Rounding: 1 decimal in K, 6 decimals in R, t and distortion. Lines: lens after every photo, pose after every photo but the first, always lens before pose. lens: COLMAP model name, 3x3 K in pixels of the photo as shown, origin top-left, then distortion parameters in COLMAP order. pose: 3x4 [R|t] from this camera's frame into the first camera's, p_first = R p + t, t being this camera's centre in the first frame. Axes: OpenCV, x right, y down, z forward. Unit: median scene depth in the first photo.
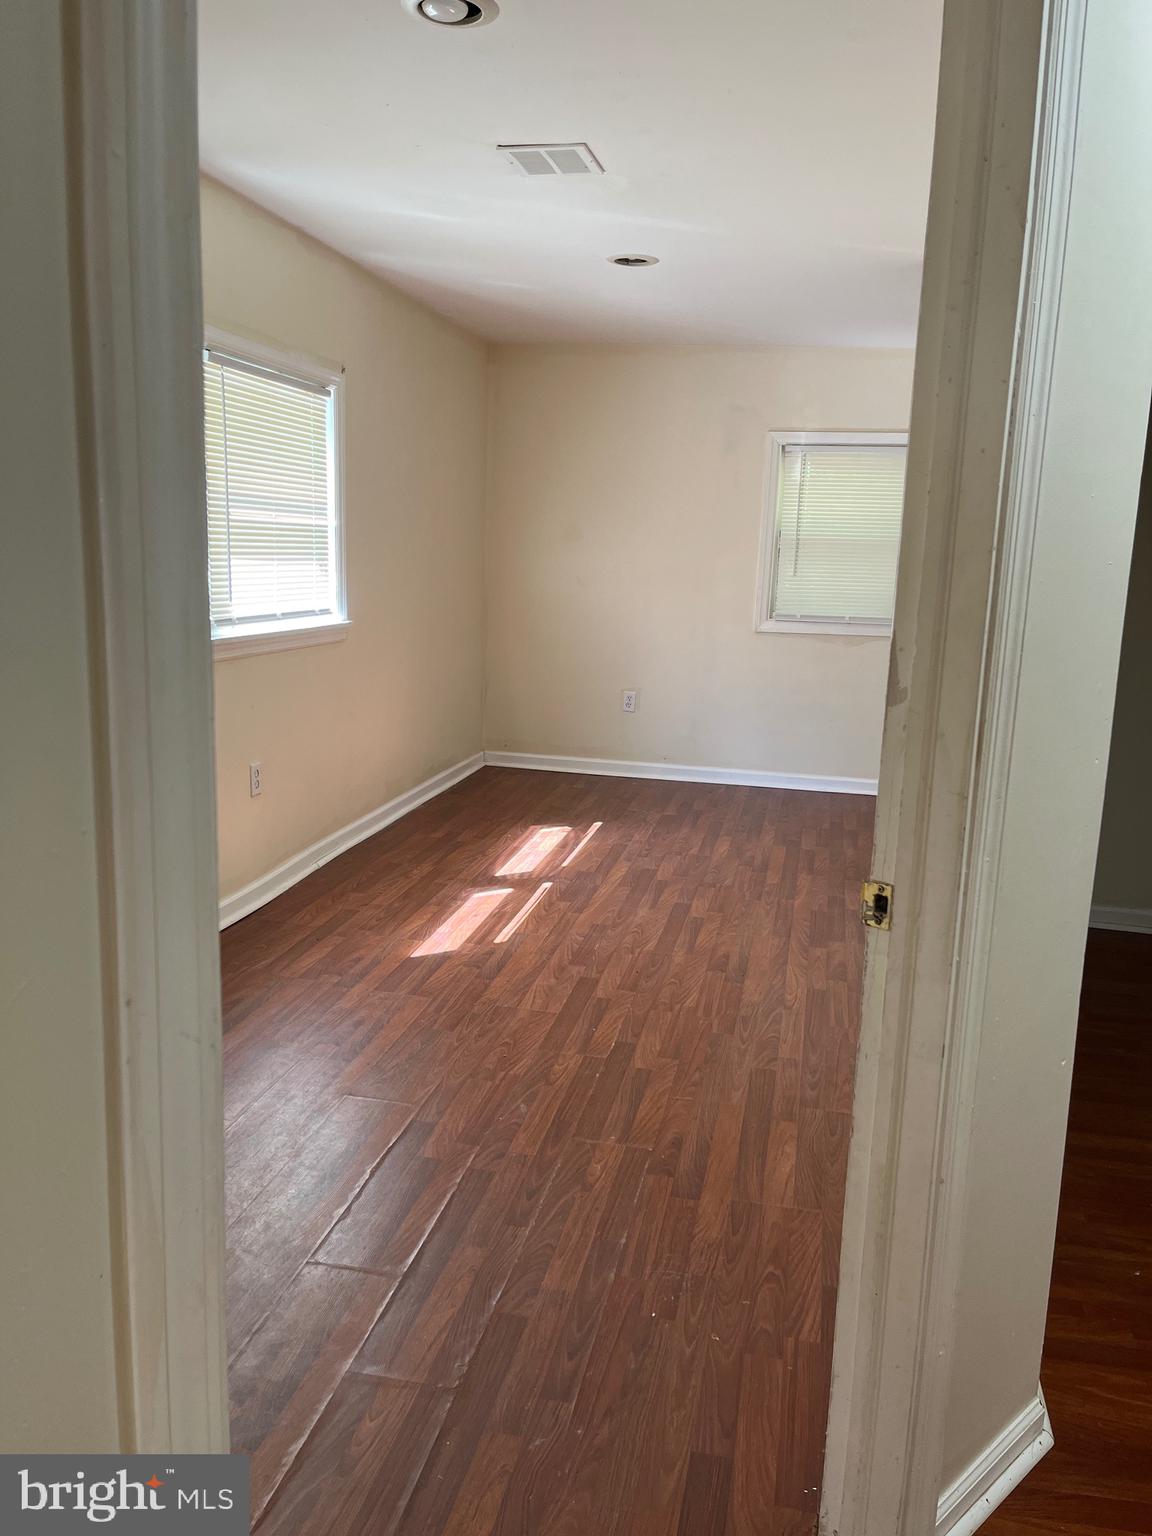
lens RADIAL K [[1187.5, 0, 577.3], [0, 1187.5, 771.4], [0, 0, 1]] dist [0.037468, -0.055132]
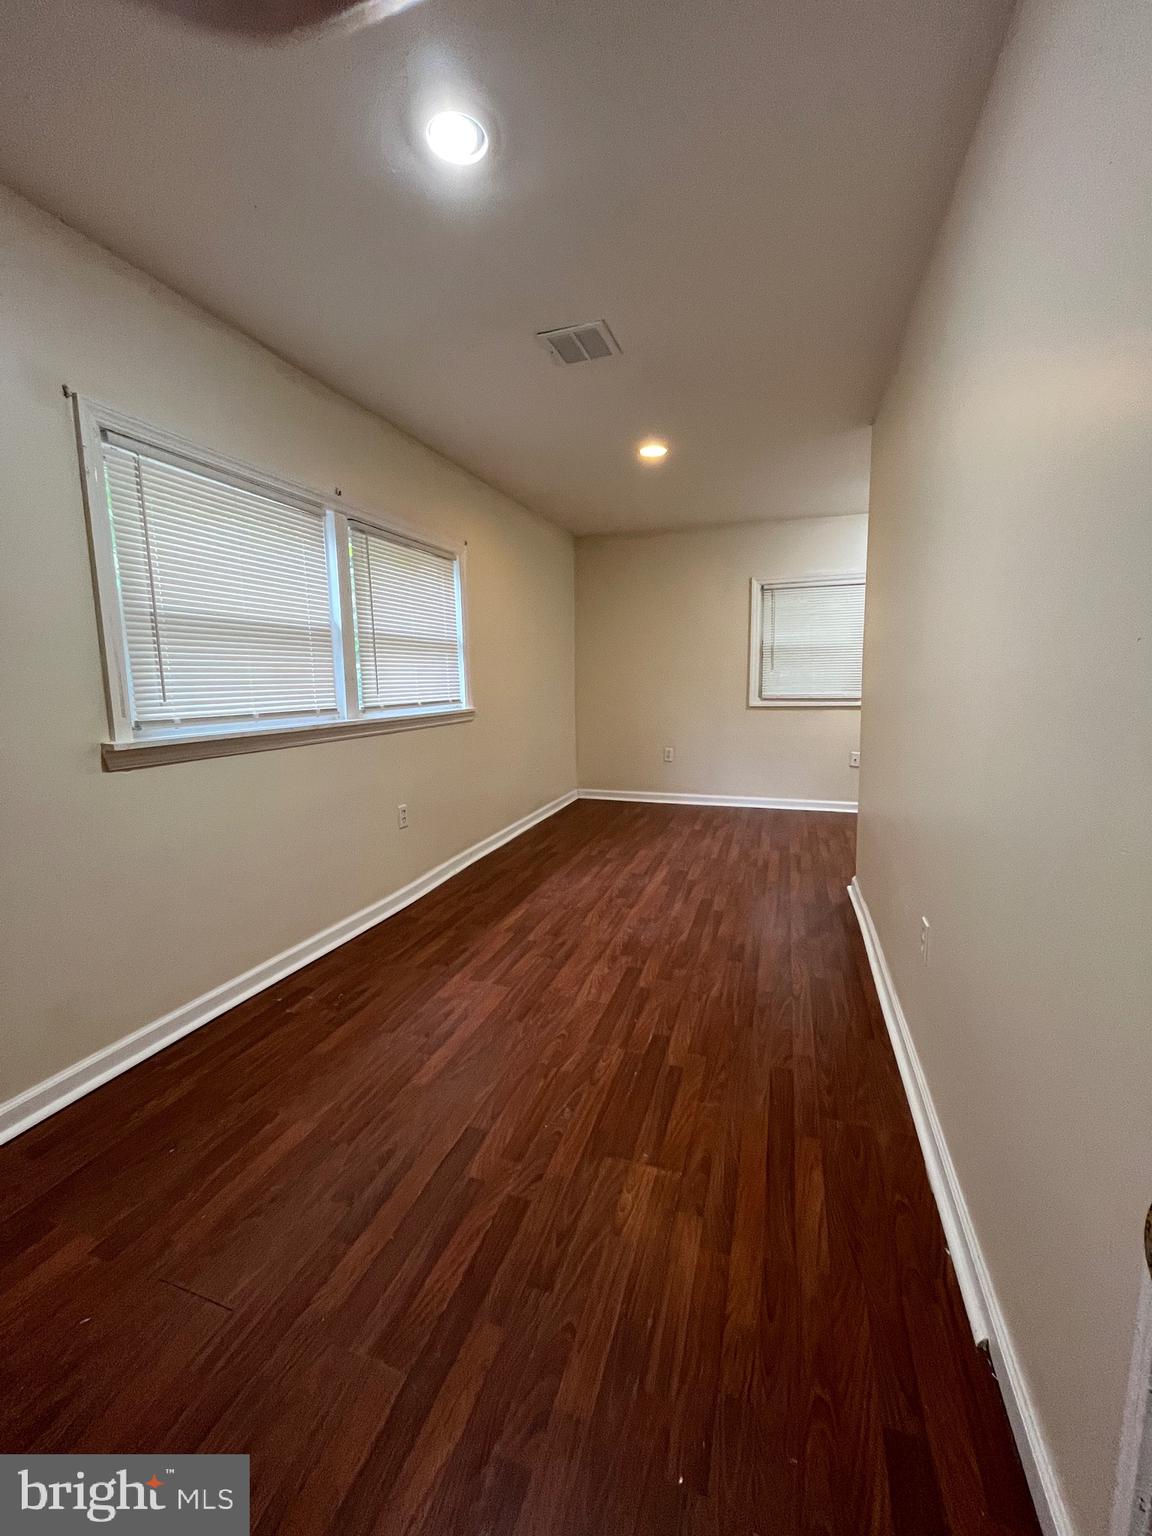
lens RADIAL K [[625.6, 0, 571.2], [0, 625.6, 757.4], [0, 0, 1]] dist [-0.004802, 0.000380]
pose [[0.991641, -0.034294, -0.124388, 0.035497], [0.026707, 0.997709, -0.062156, -0.014912], [0.126234, 0.058314, 0.990285, 0.316859]]
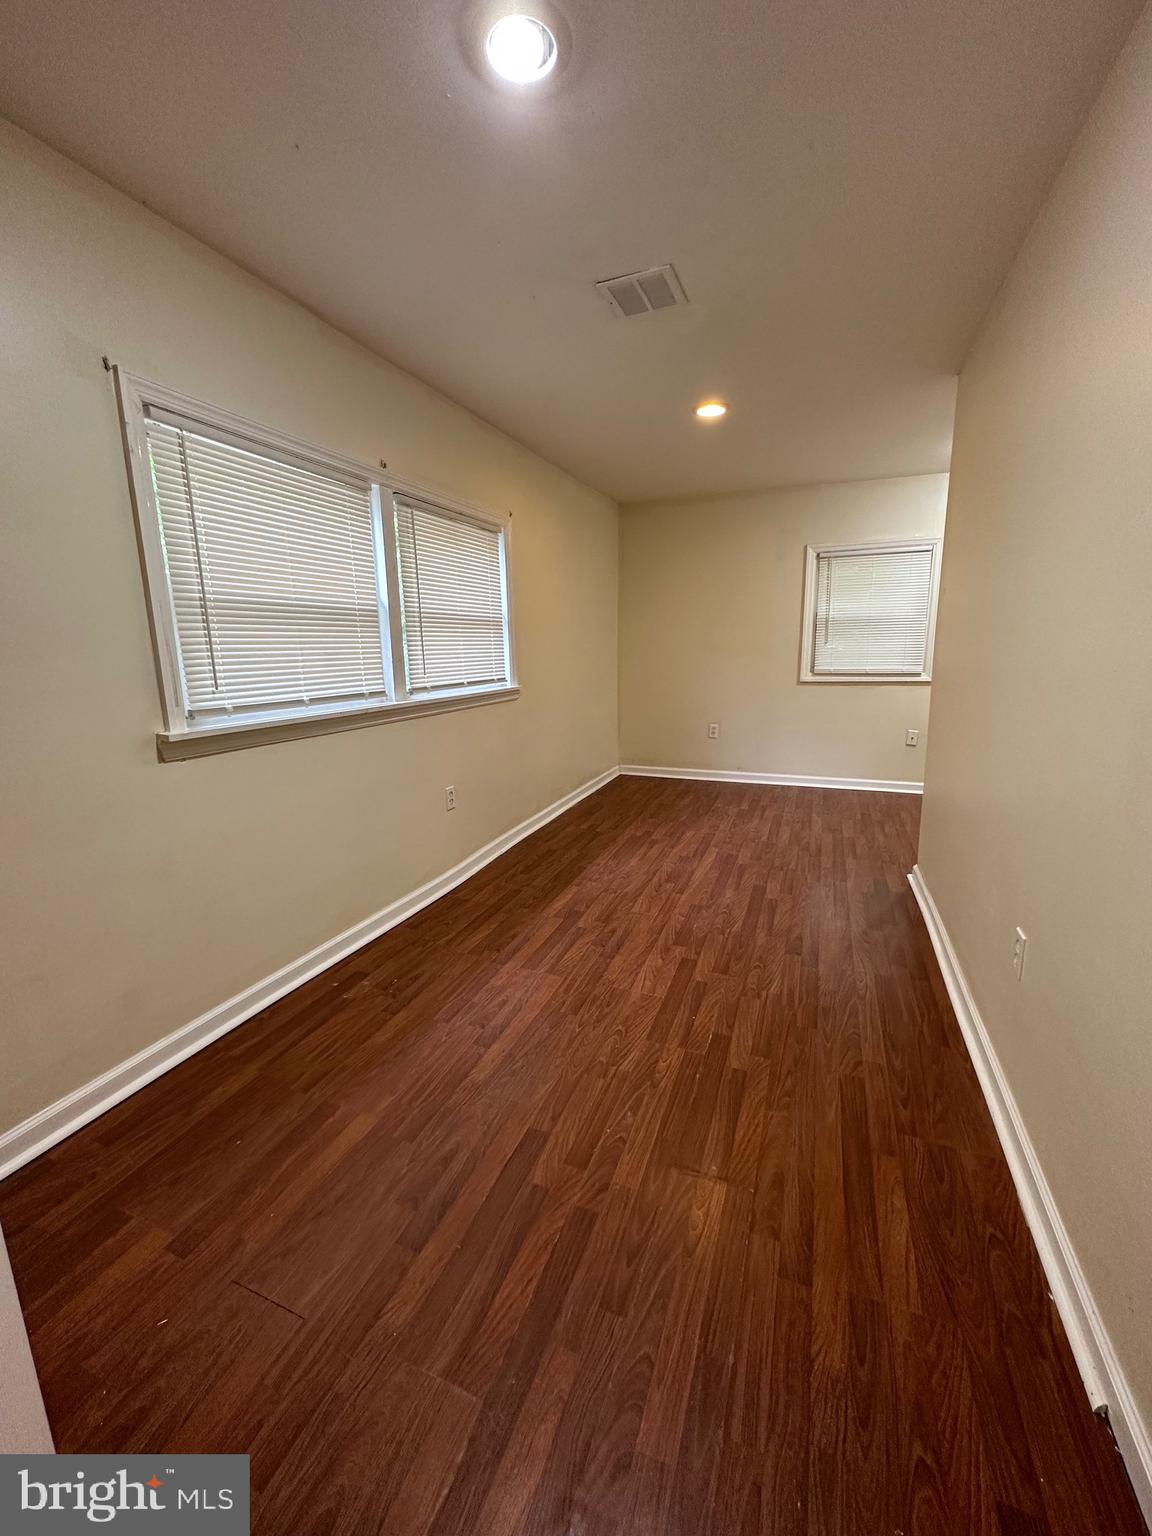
lens RADIAL K [[617.9, 0, 566.3], [0, 617.9, 764.1], [0, 0, 1]] dist [-0.006770, 0.001497]
pose [[0.982536, -0.019039, -0.185097, 0.007311], [0.019312, 0.999813, -0.000326, -0.037507], [0.185068, -0.003254, 0.982720, 0.346267]]
